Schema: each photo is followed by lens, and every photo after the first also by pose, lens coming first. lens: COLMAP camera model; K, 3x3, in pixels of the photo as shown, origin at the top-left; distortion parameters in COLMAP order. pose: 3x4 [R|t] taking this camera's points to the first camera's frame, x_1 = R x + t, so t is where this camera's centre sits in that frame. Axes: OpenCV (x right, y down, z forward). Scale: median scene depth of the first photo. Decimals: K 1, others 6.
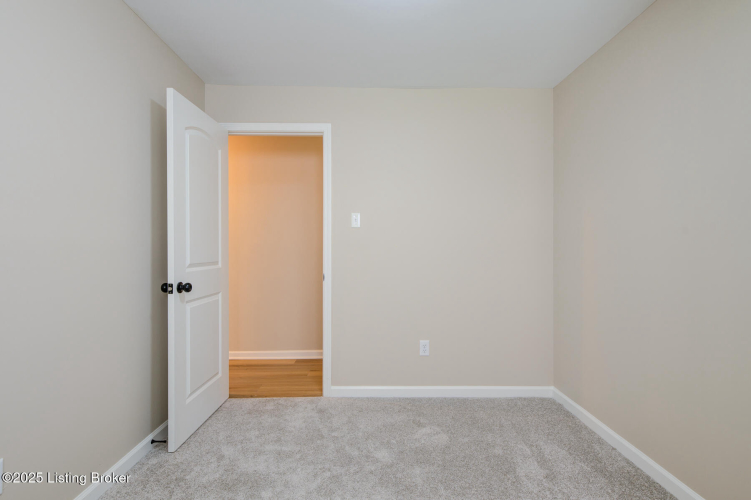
lens RADIAL K [[384.6, 0, 374.3], [0, 384.6, 251.6], [0, 0, 1]] dist [0.007535, 0.002483]
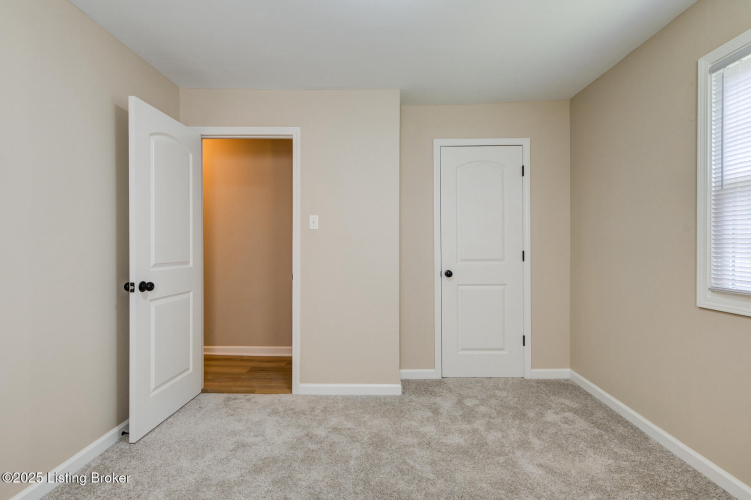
lens RADIAL K [[384.6, 0, 382.6], [0, 384.6, 247.6], [0, 0, 1]] dist [0.007535, 0.002483]
pose [[0.998547, 0.004458, -0.053698, 0.171736], [-0.004596, 0.999986, -0.002451, -0.011036], [0.053686, 0.002695, 0.998554, -0.010270]]
